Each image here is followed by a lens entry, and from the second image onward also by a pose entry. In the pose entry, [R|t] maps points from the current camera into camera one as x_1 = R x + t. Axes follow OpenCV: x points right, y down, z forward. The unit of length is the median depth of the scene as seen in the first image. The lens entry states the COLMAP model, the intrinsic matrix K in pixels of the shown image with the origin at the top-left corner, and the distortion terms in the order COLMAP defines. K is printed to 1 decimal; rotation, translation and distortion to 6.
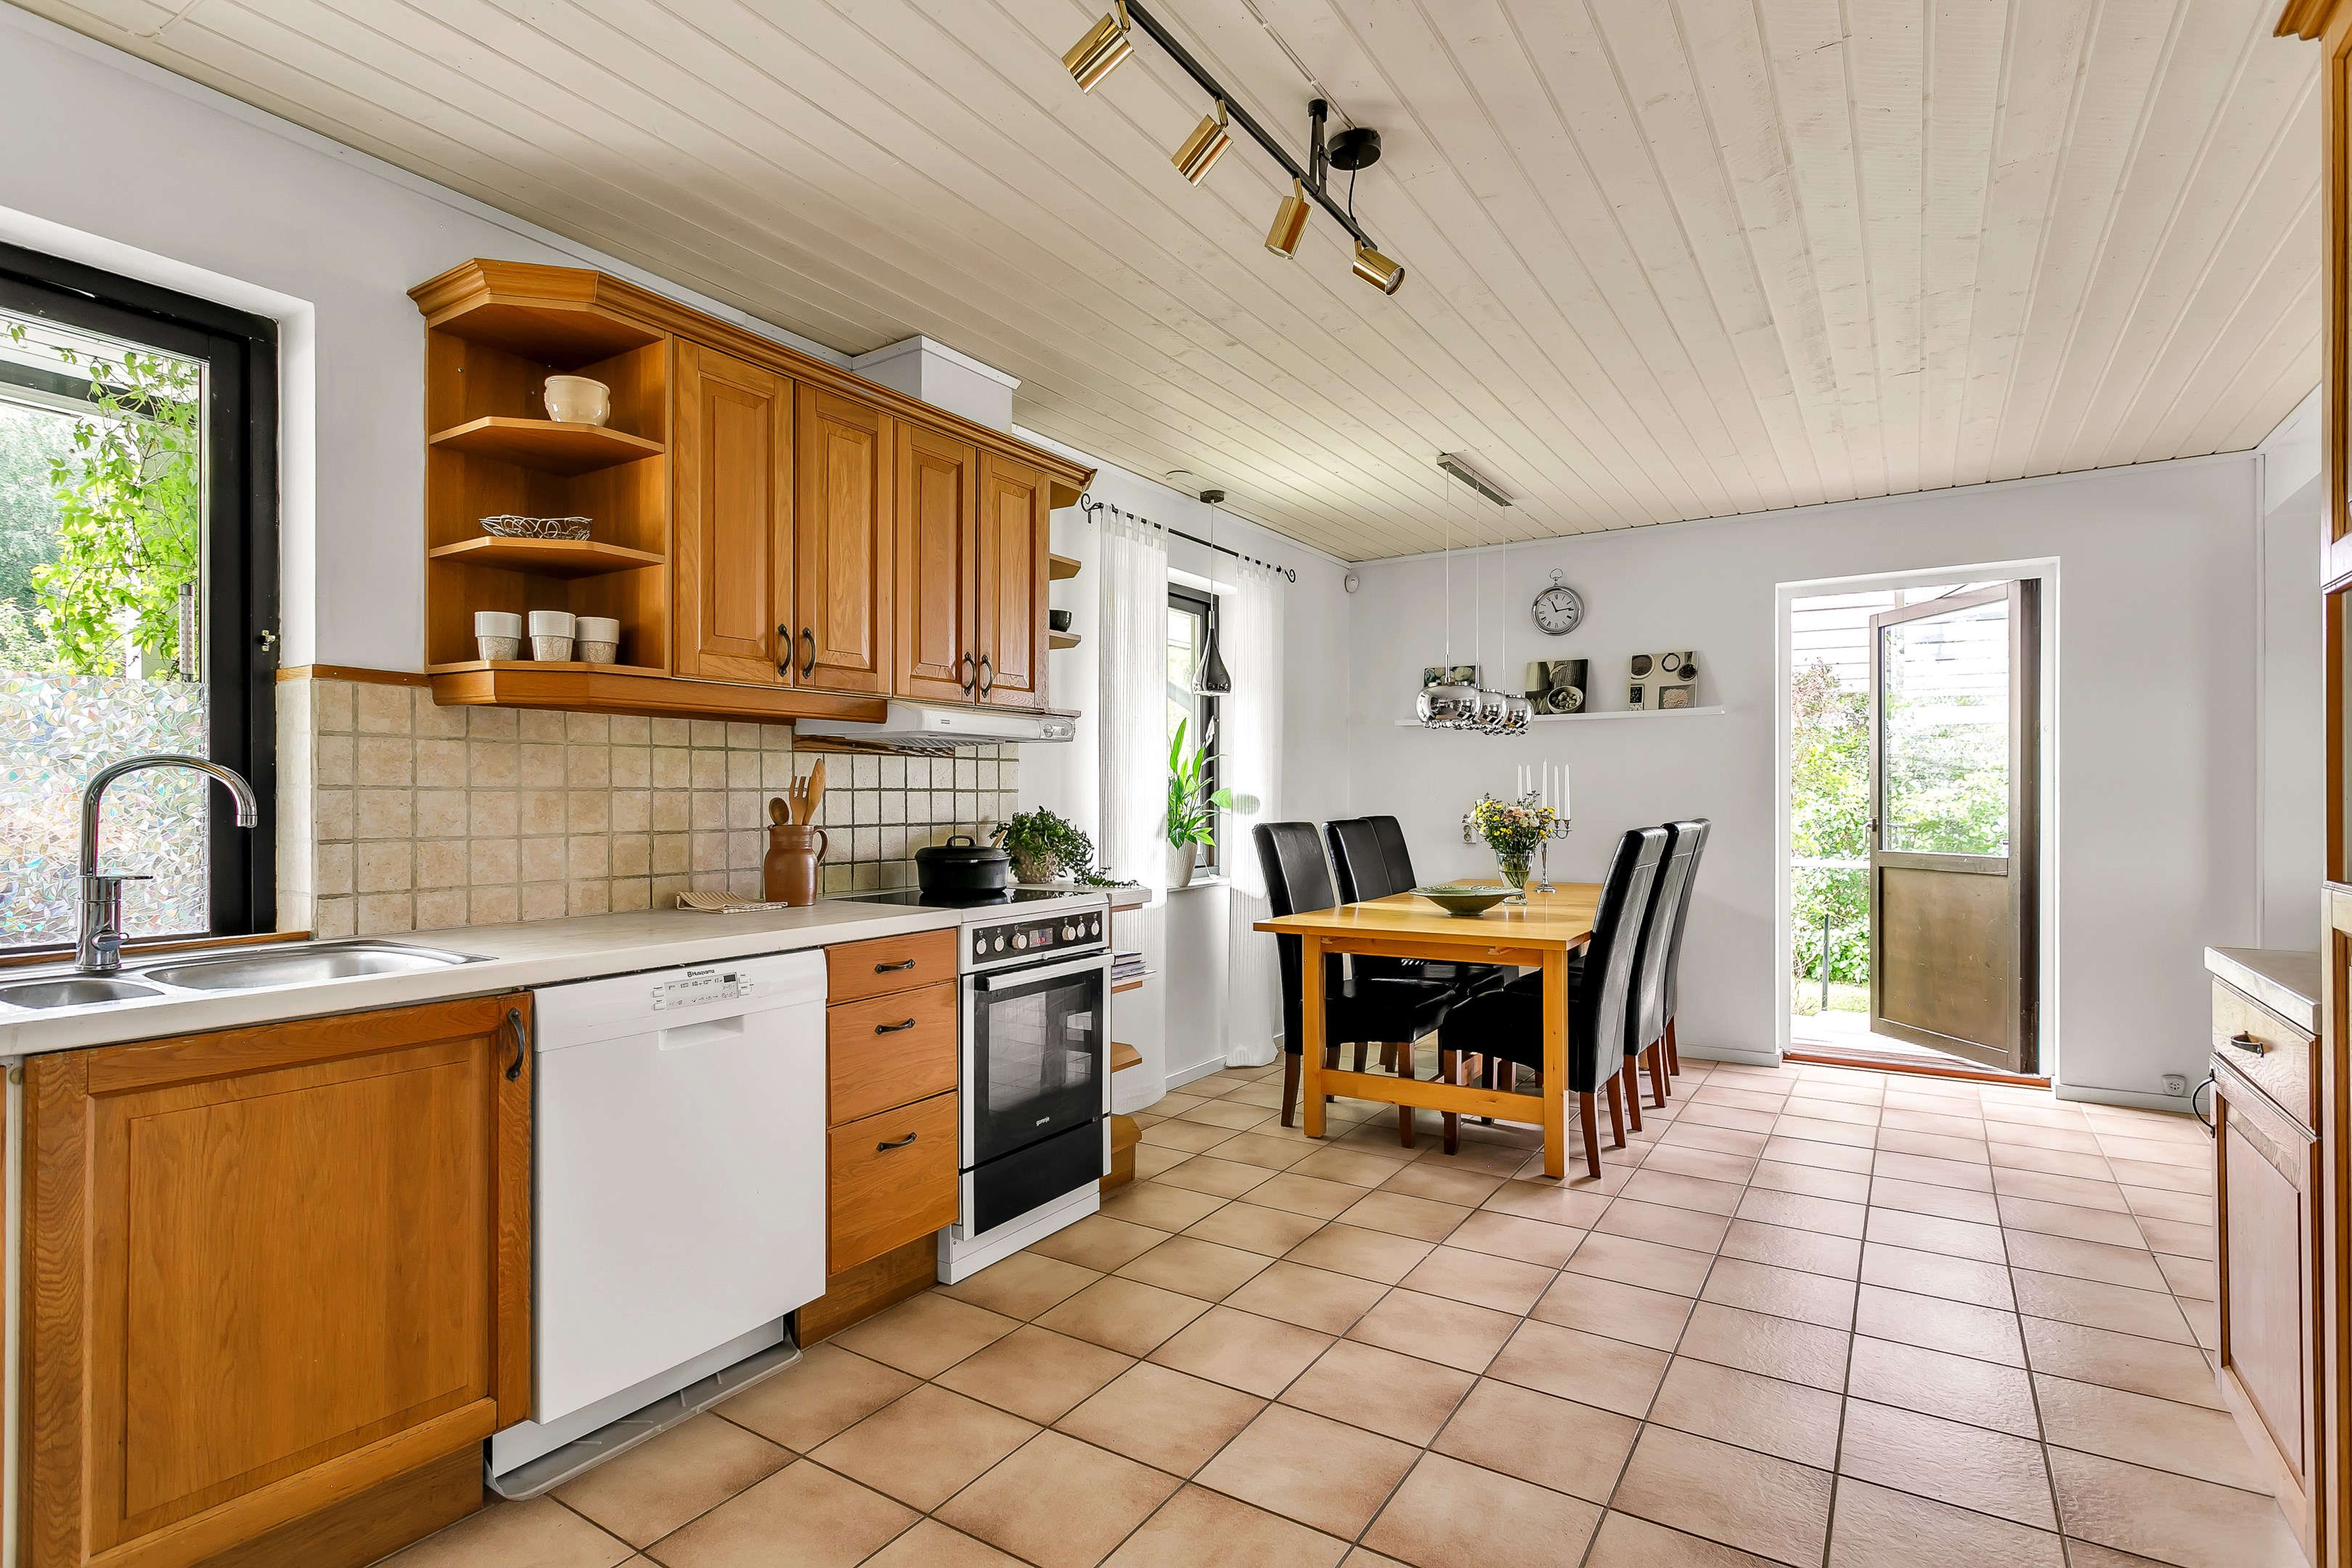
lens RADIAL K [[1158.3, 0, 1175.1], [0, 1158.3, 802.2], [0, 0, 1]] dist [-0.003220, -0.000289]
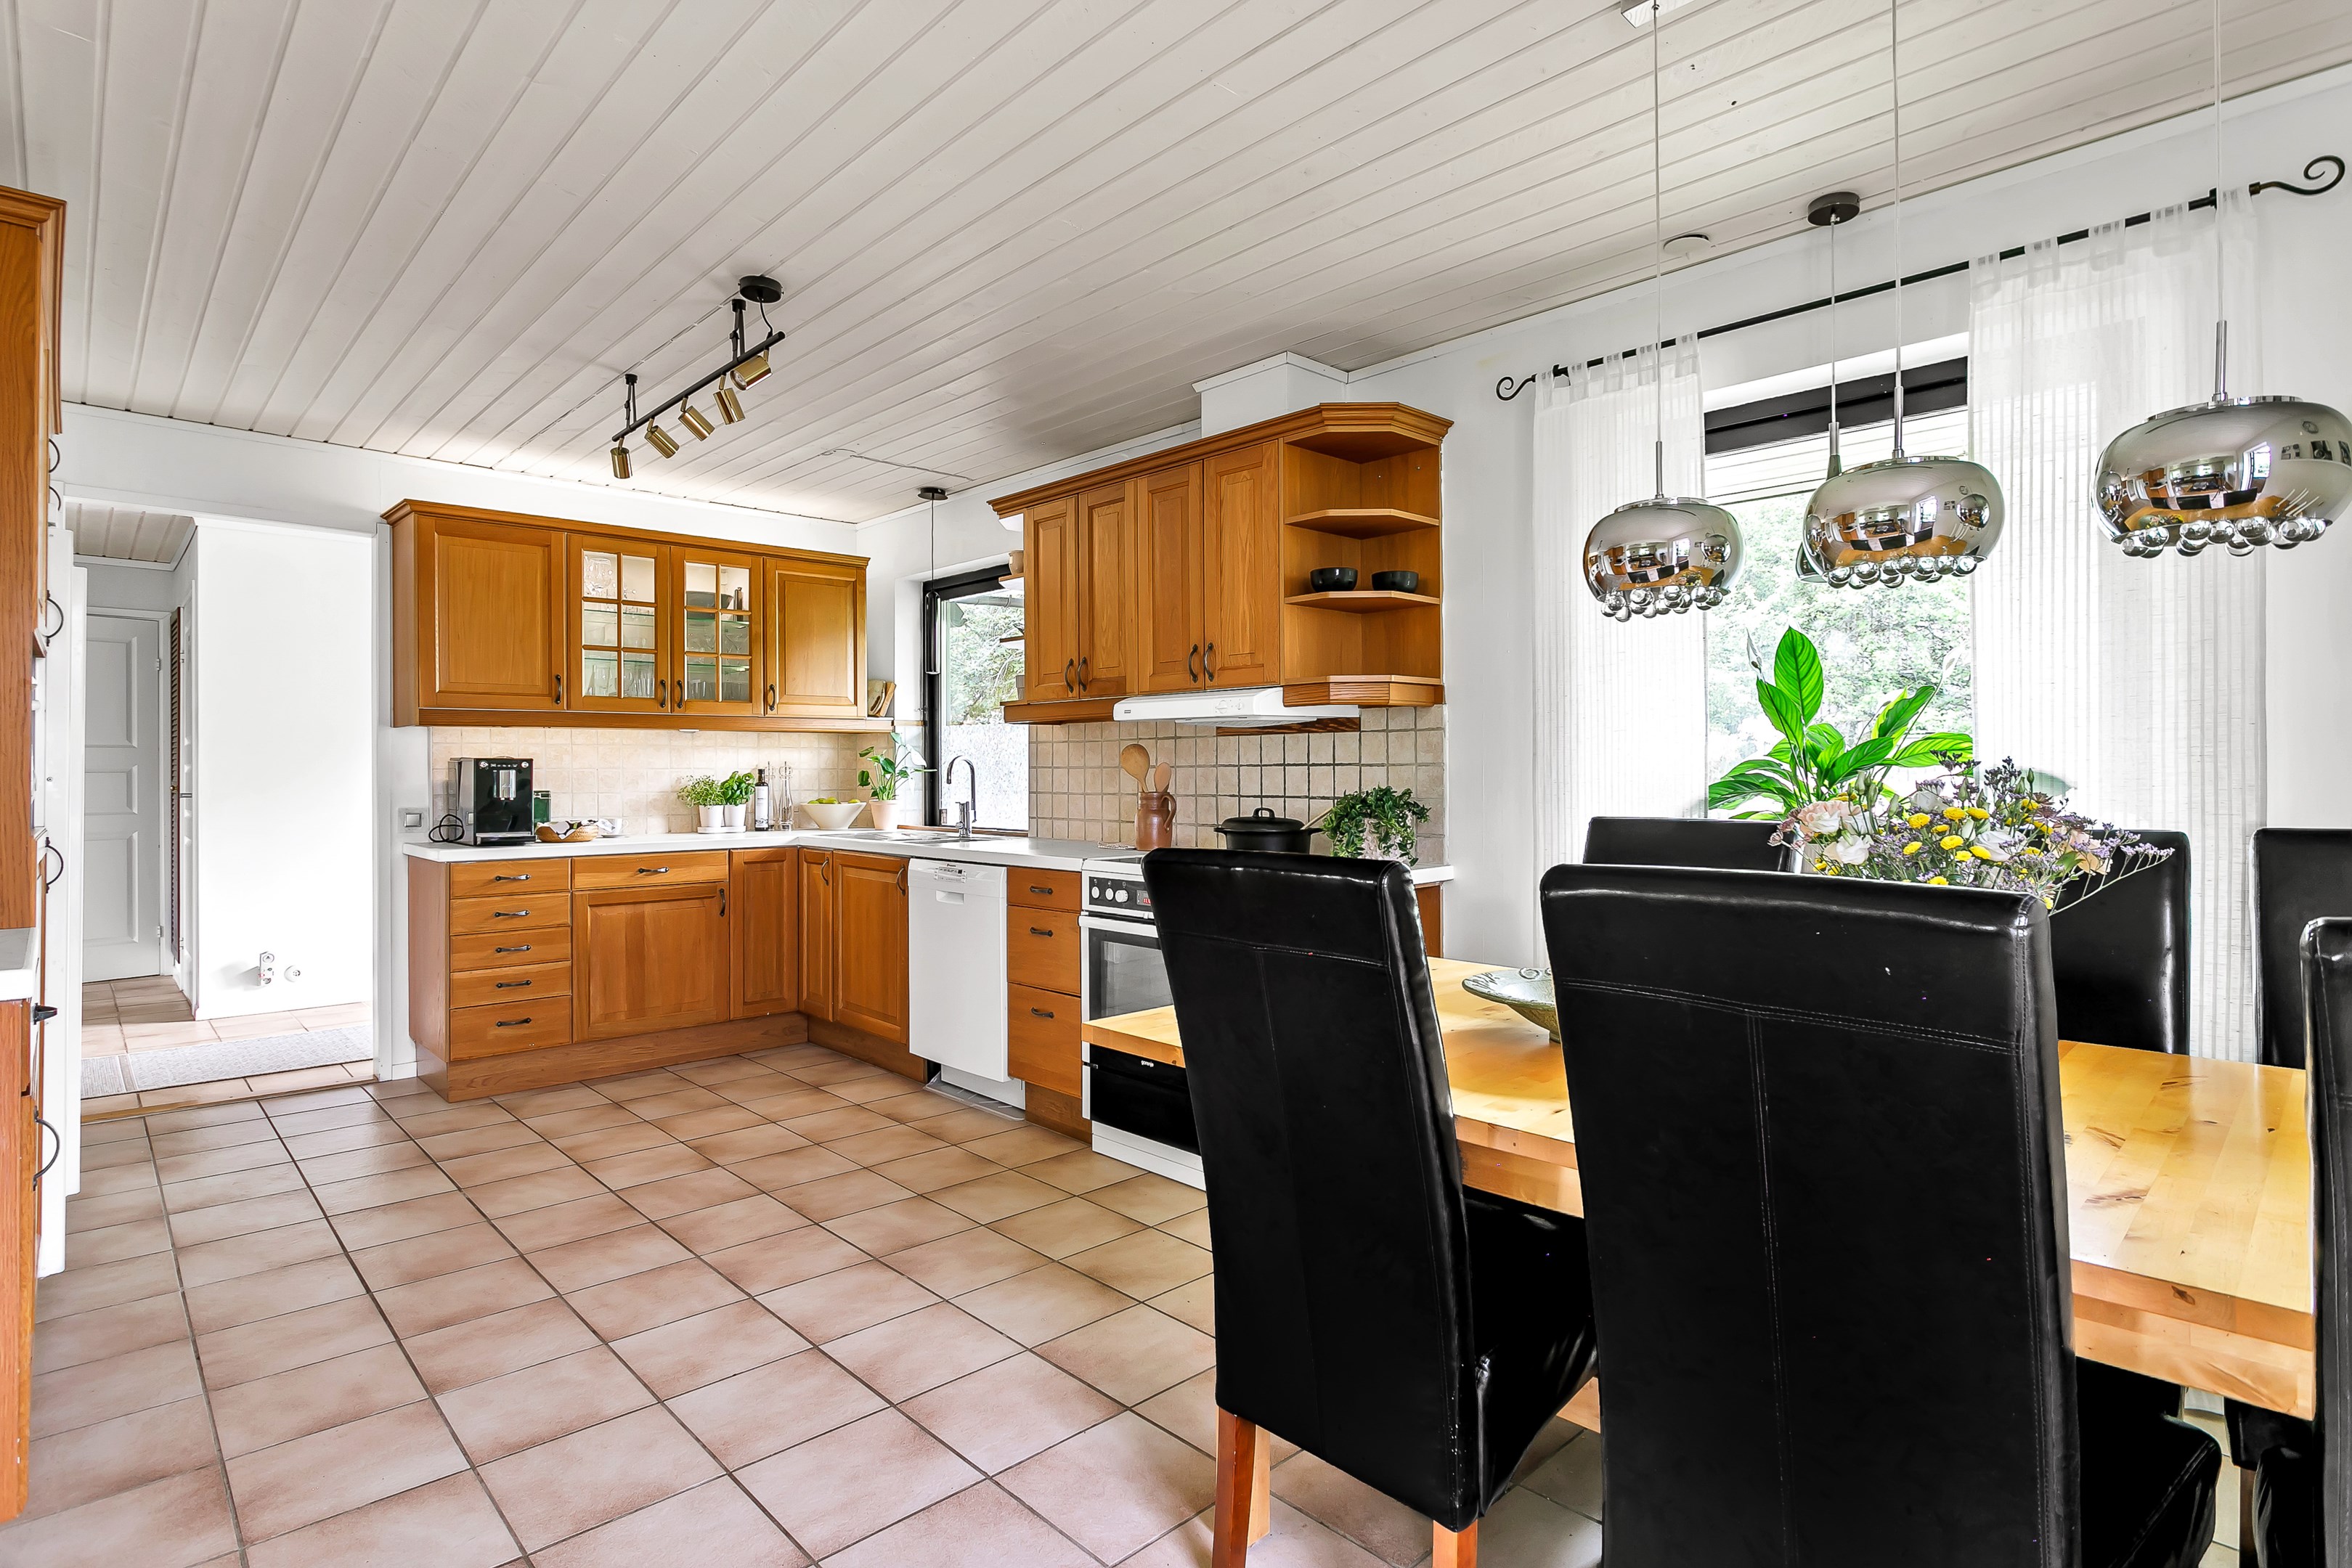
lens RADIAL K [[1203.5, 0, 1184.2], [0, 1203.5, 770.2], [0, 0, 1]] dist [-0.019809, 0.000764]
pose [[-0.248550, 0.001264, -0.968618, 1.196946], [-0.001259, 0.999998, 0.001628, -0.010238], [0.968618, 0.001624, -0.248548, 1.589626]]
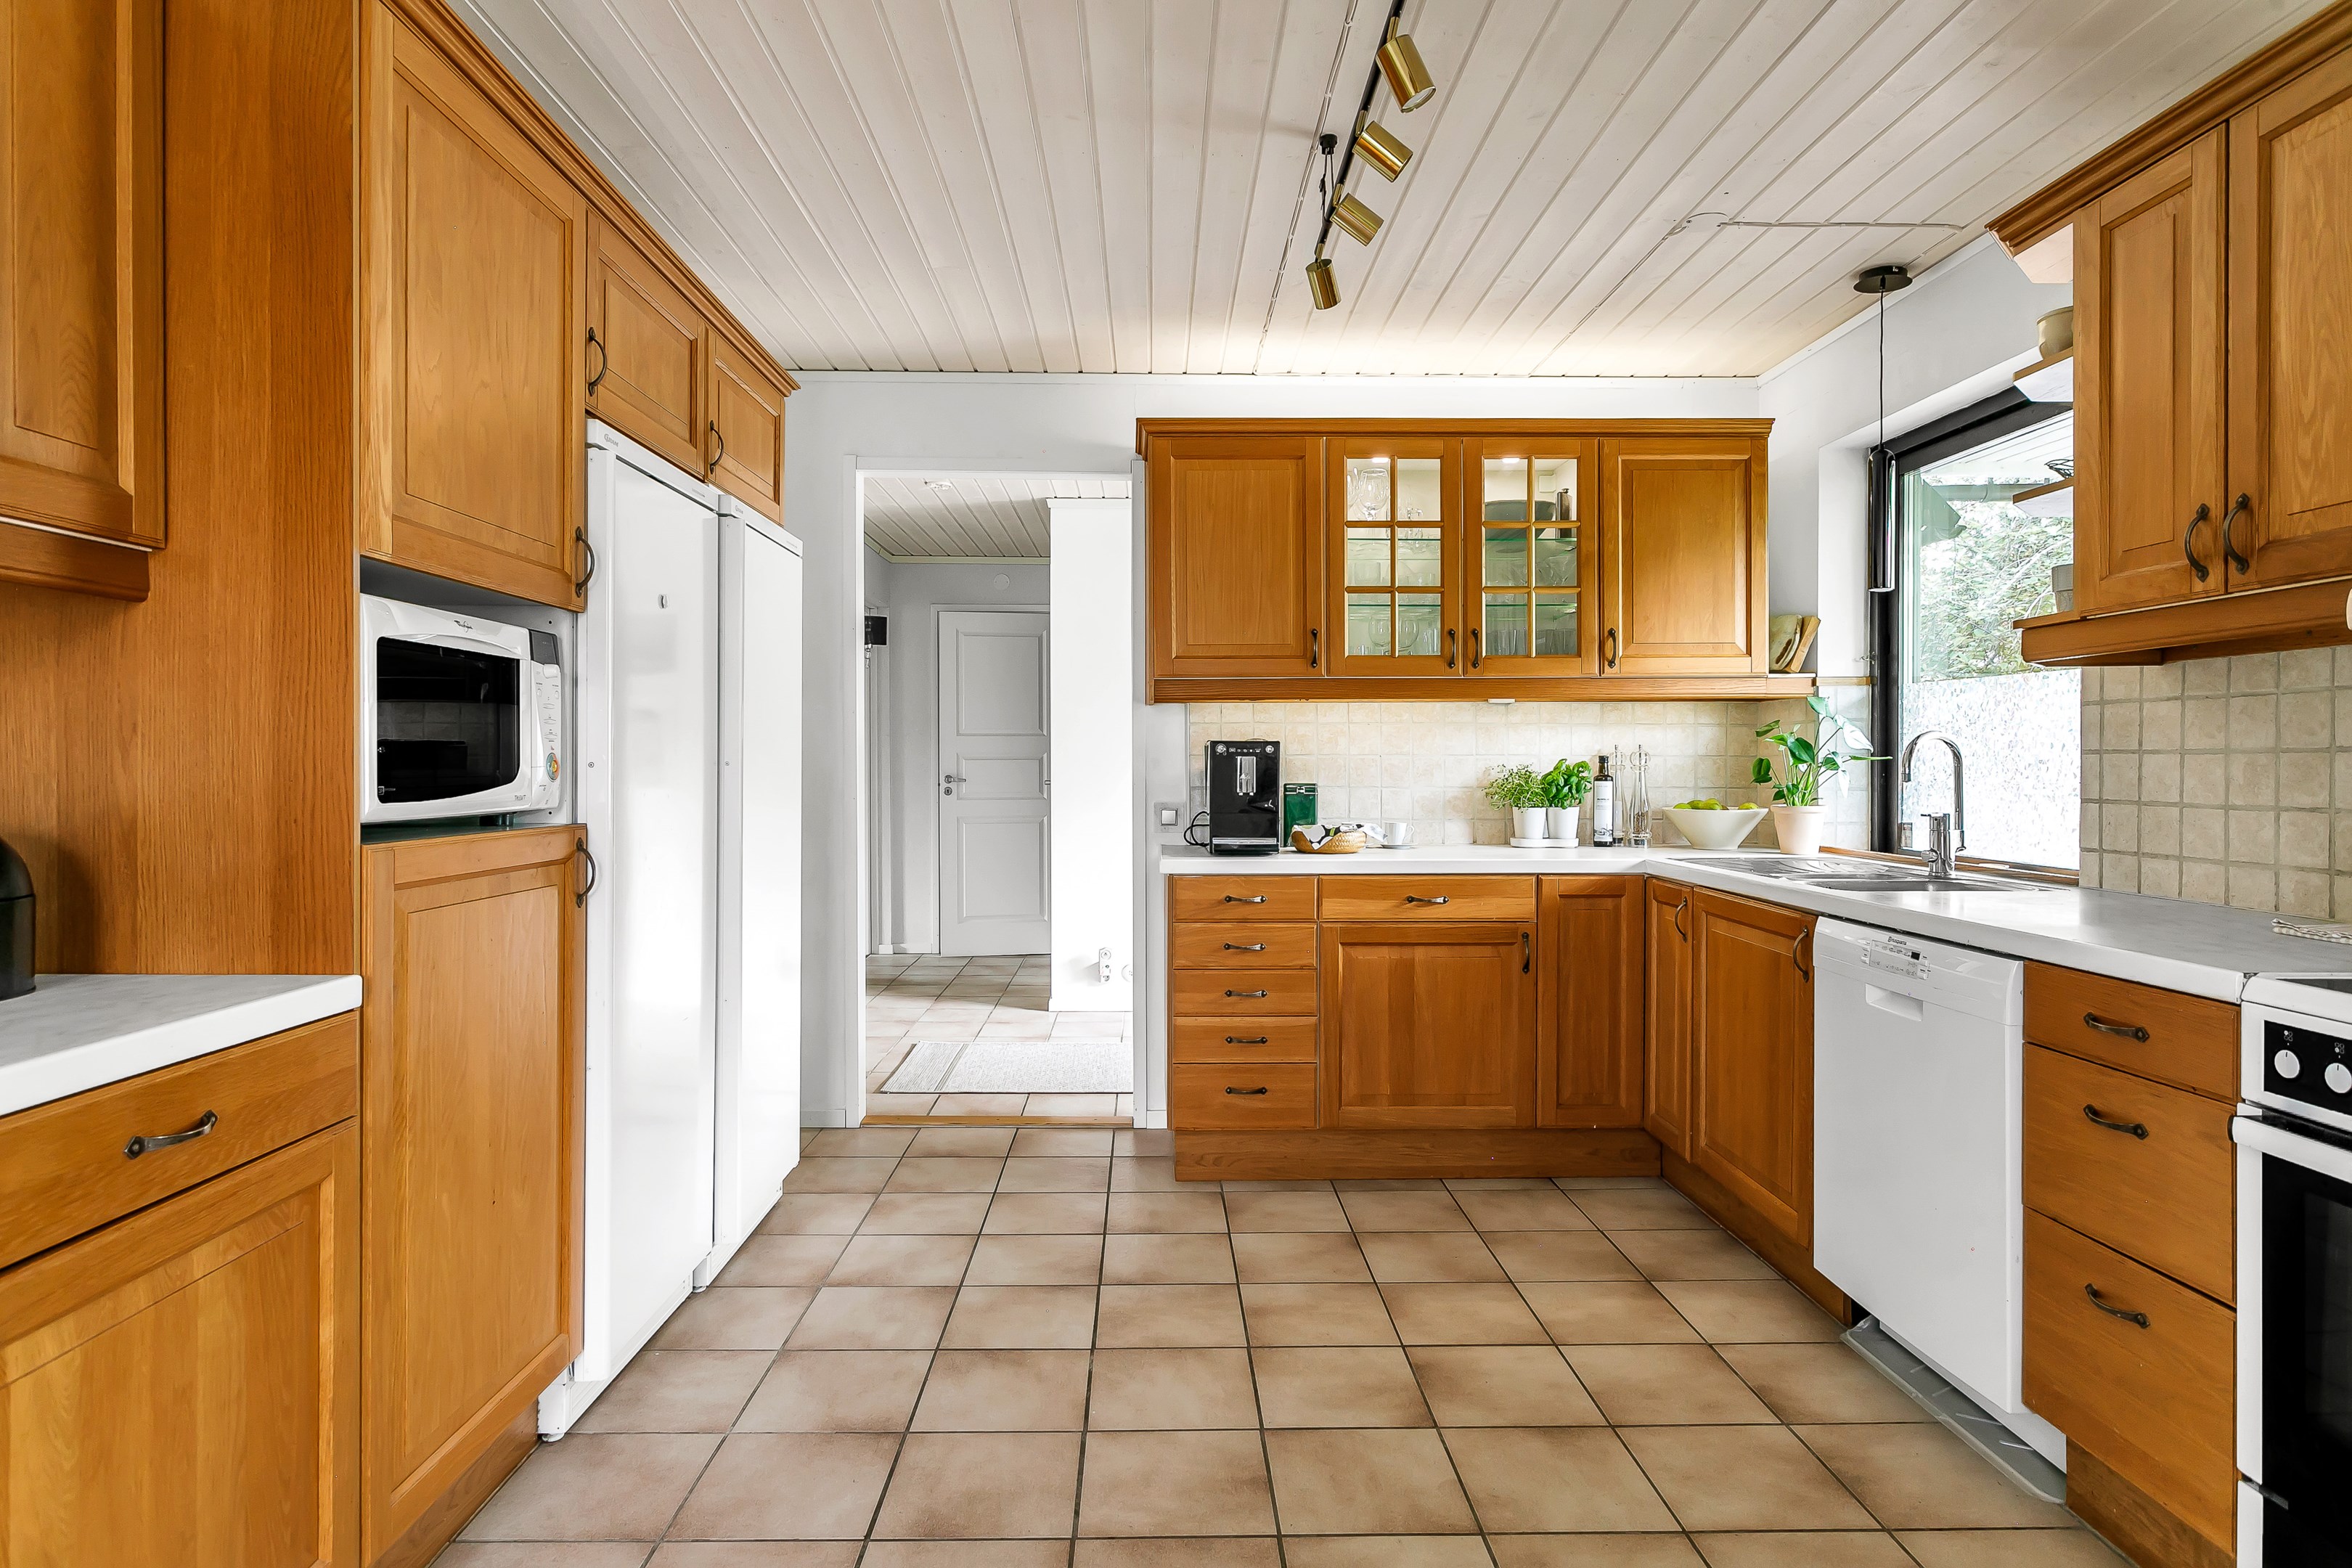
lens RADIAL K [[1286.6, 0, 1163.6], [0, 1286.6, 772.2], [0, 0, 1]] dist [-0.002715, 0.003900]
pose [[-0.839717, 0.004897, -0.543003, 0.596257], [-0.001962, 0.999925, 0.012052, -0.005708], [0.543021, 0.011186, -0.839645, 1.346444]]
